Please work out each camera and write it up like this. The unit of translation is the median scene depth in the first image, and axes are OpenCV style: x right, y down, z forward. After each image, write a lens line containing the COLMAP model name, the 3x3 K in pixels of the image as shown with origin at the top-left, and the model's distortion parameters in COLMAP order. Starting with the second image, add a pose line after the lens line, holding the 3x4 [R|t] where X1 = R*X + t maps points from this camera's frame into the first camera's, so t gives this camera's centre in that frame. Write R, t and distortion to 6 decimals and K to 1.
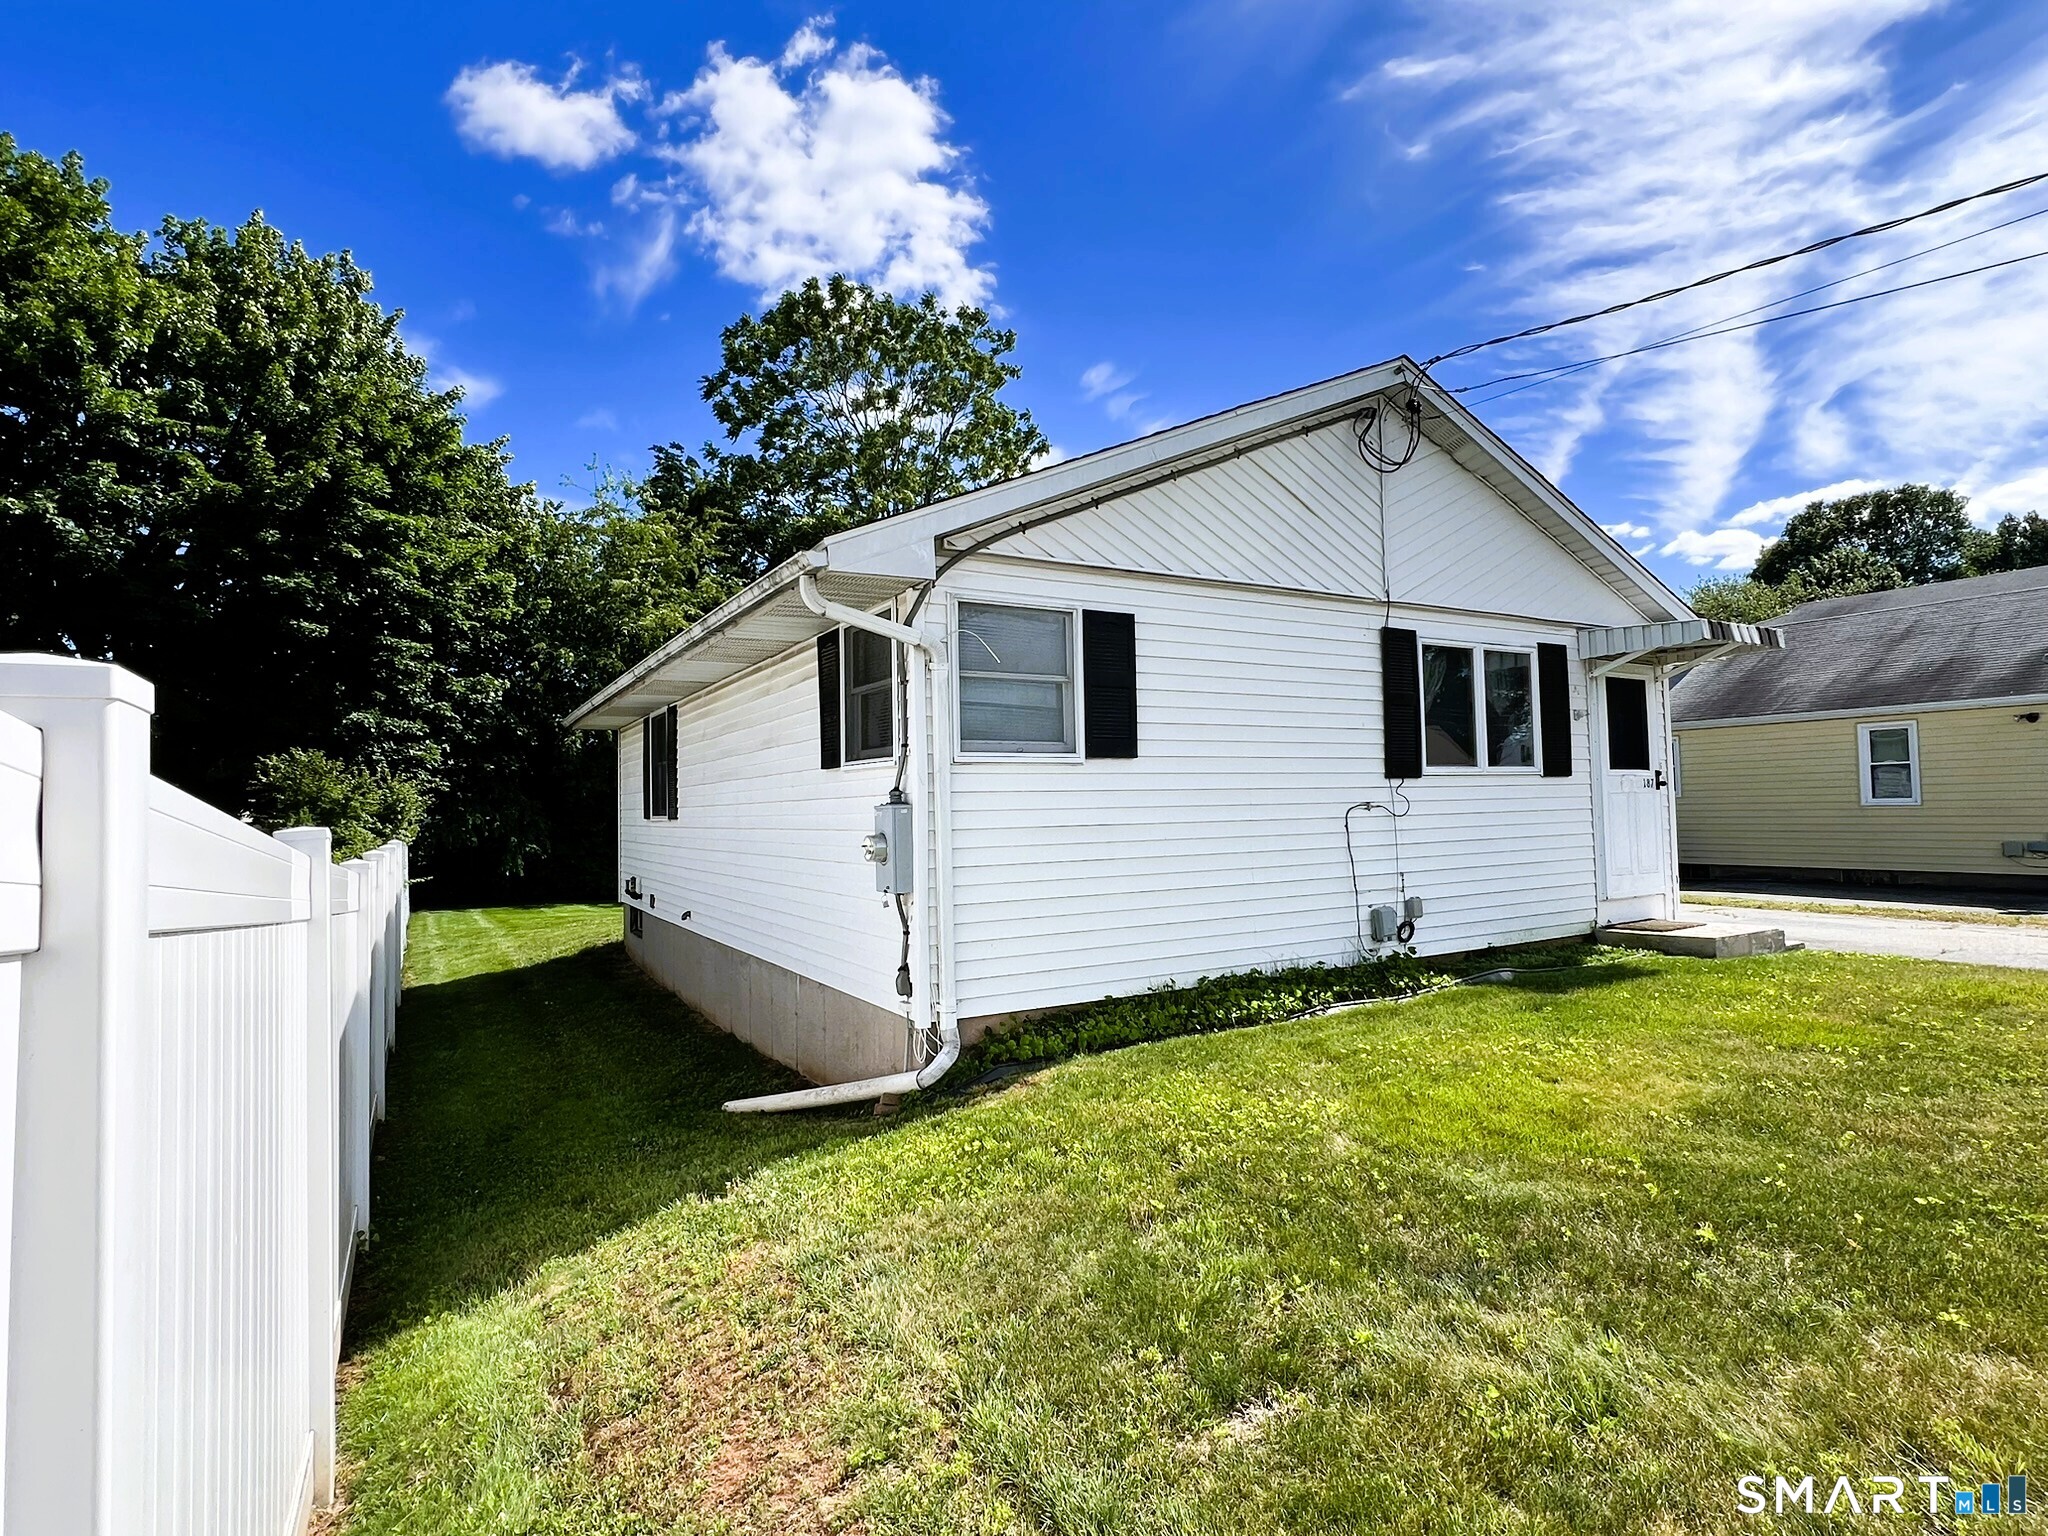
lens RADIAL K [[1037.2, 0, 1024.0], [0, 1037.2, 768.0], [0, 0, 1]] dist [-0.001071, -0.000553]
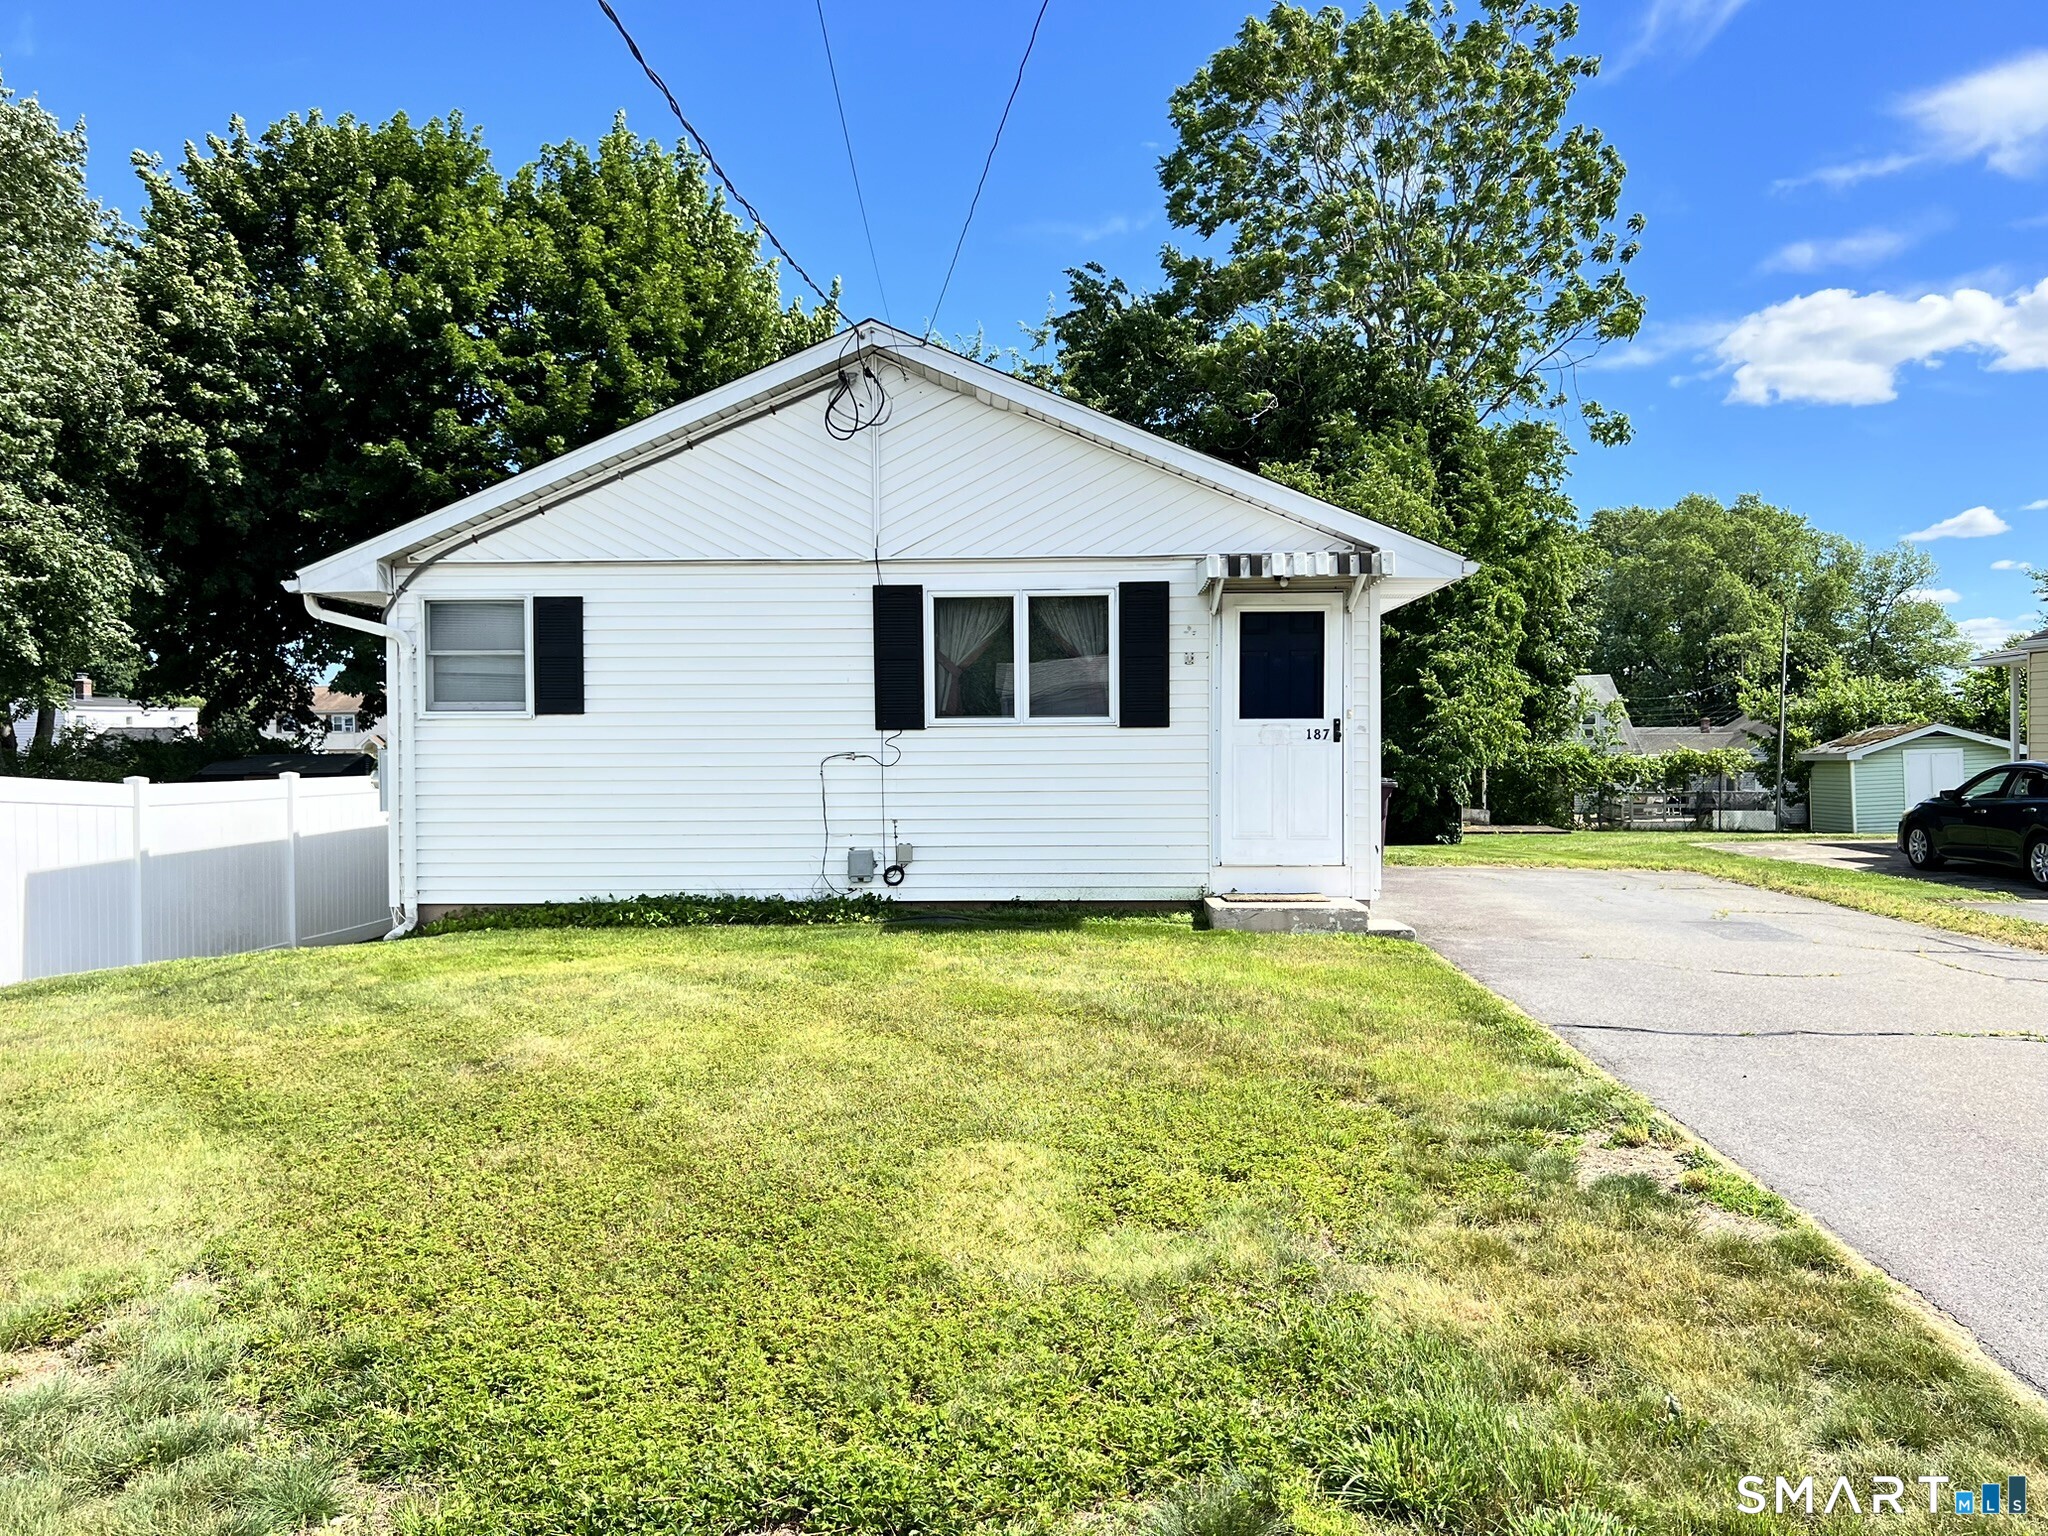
lens RADIAL K [[1557.4, 0, 1022.2], [0, 1557.4, 791.1], [0, 0, 1]] dist [0.062863, -0.001264]
pose [[0.843418, 0.031272, -0.536347, 1.327038], [0.009109, 0.997329, 0.072473, -0.041154], [0.537181, -0.066011, 0.840880, -0.257481]]
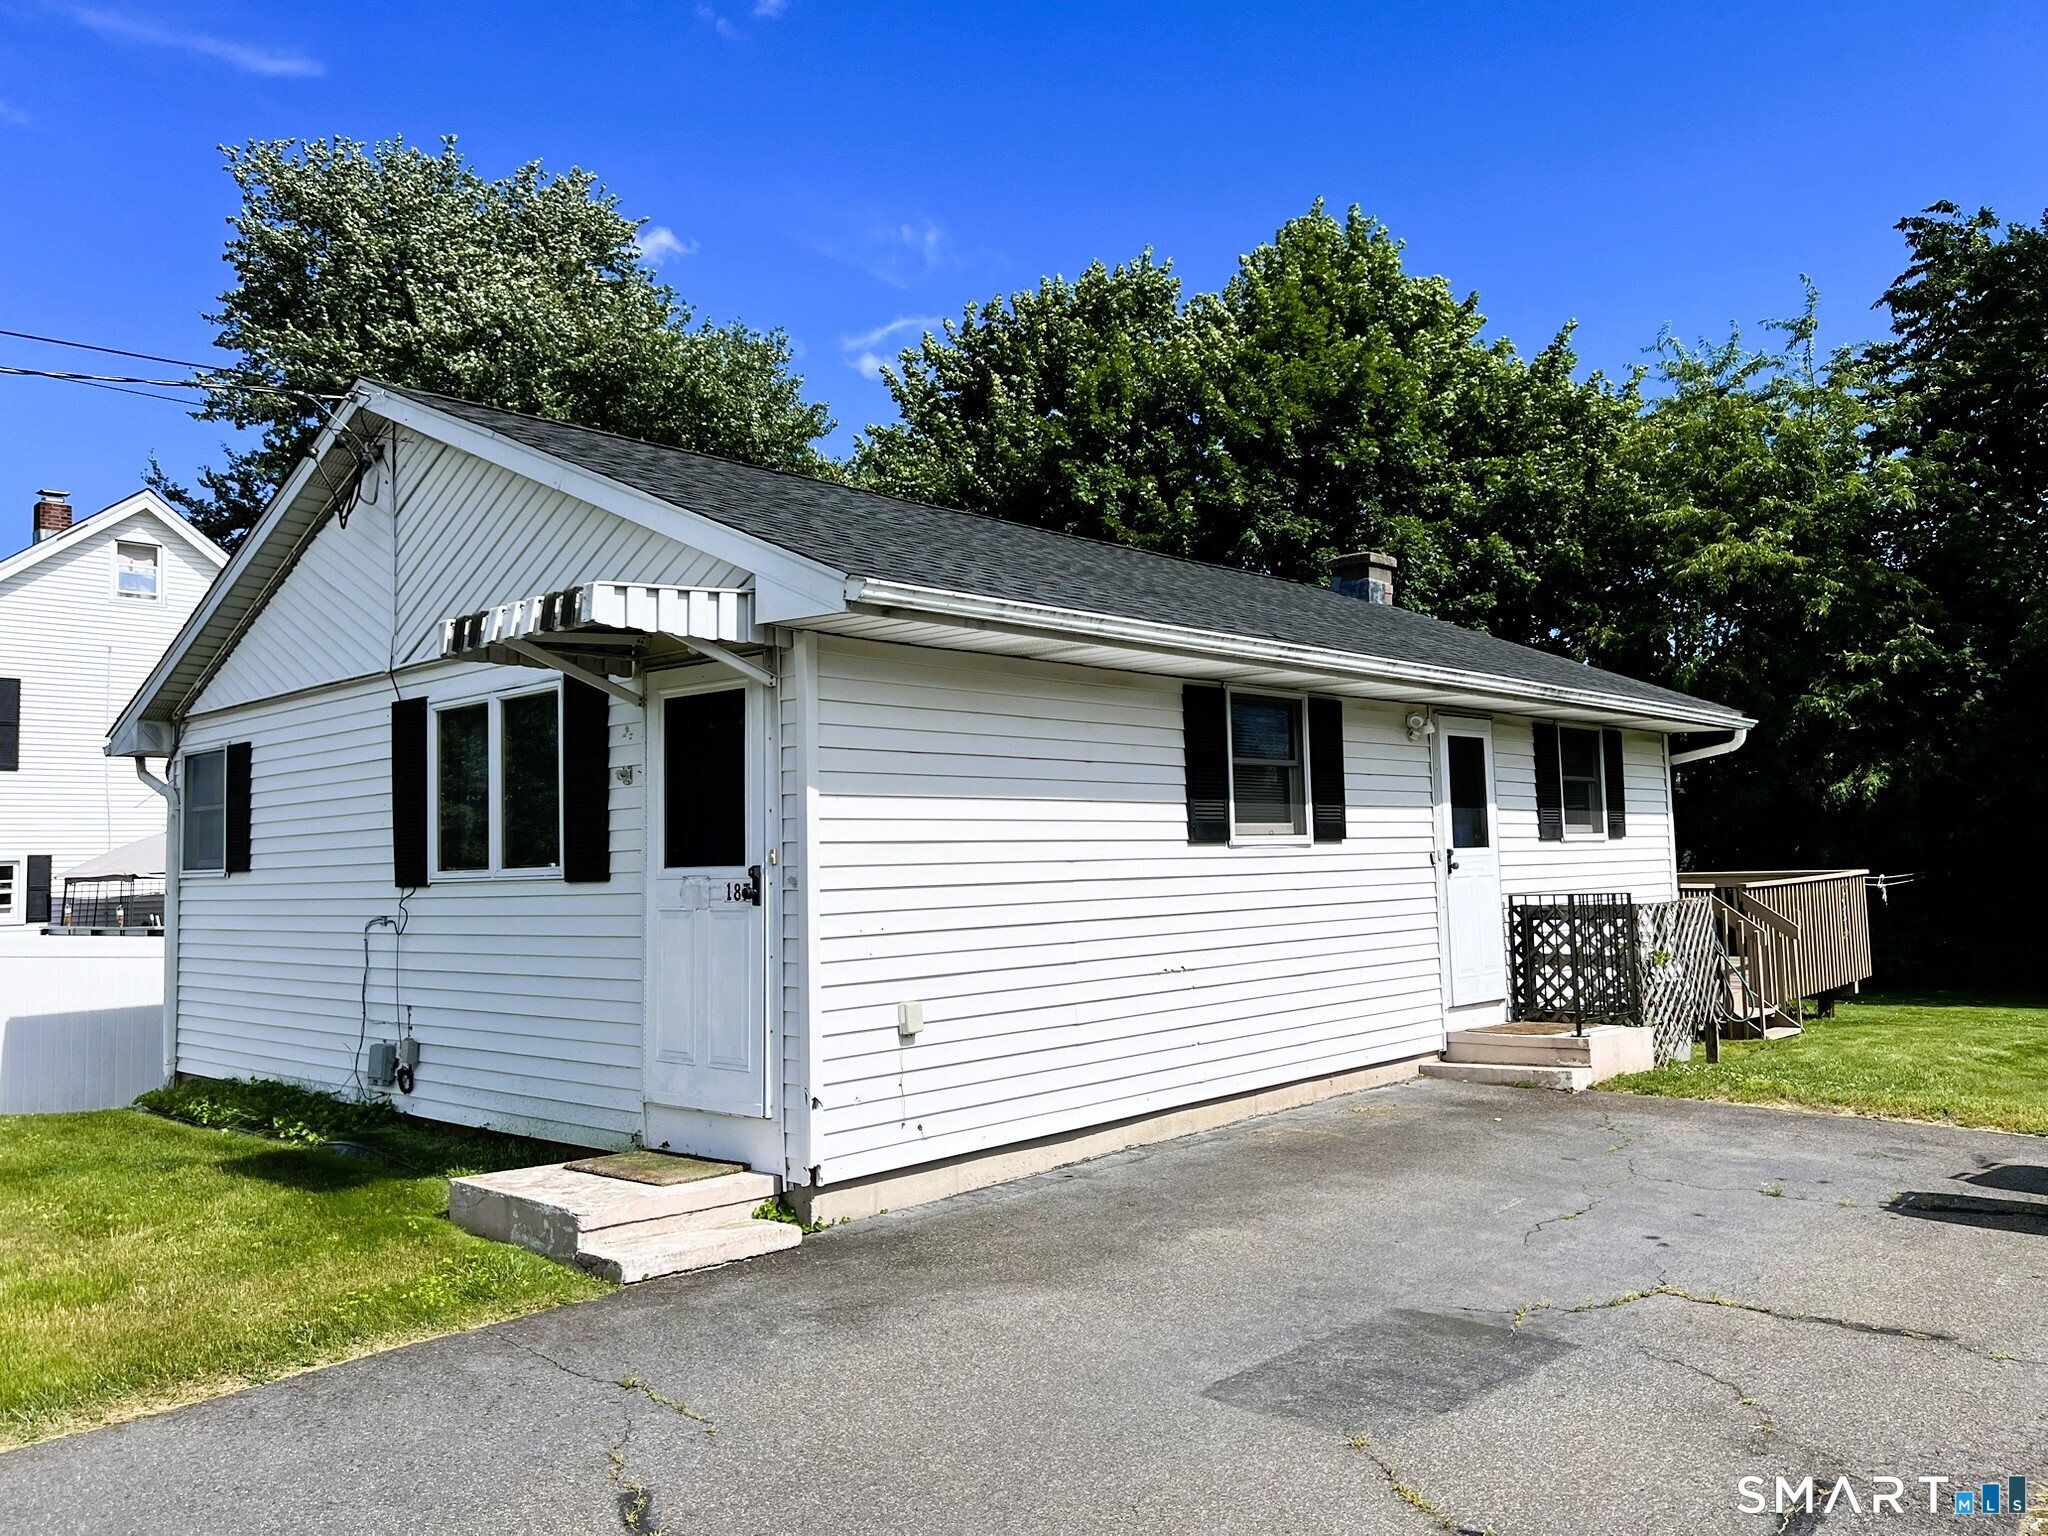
lens RADIAL K [[1585.1, 0, 1024.0], [0, 1585.1, 768.0], [0, 0, 1]] dist [0.002704, 0.002237]
pose [[0.311004, -0.046870, -0.949252, 1.685897], [0.057332, 0.997890, -0.030488, -0.017460], [0.948678, -0.044941, 0.313034, 1.081680]]
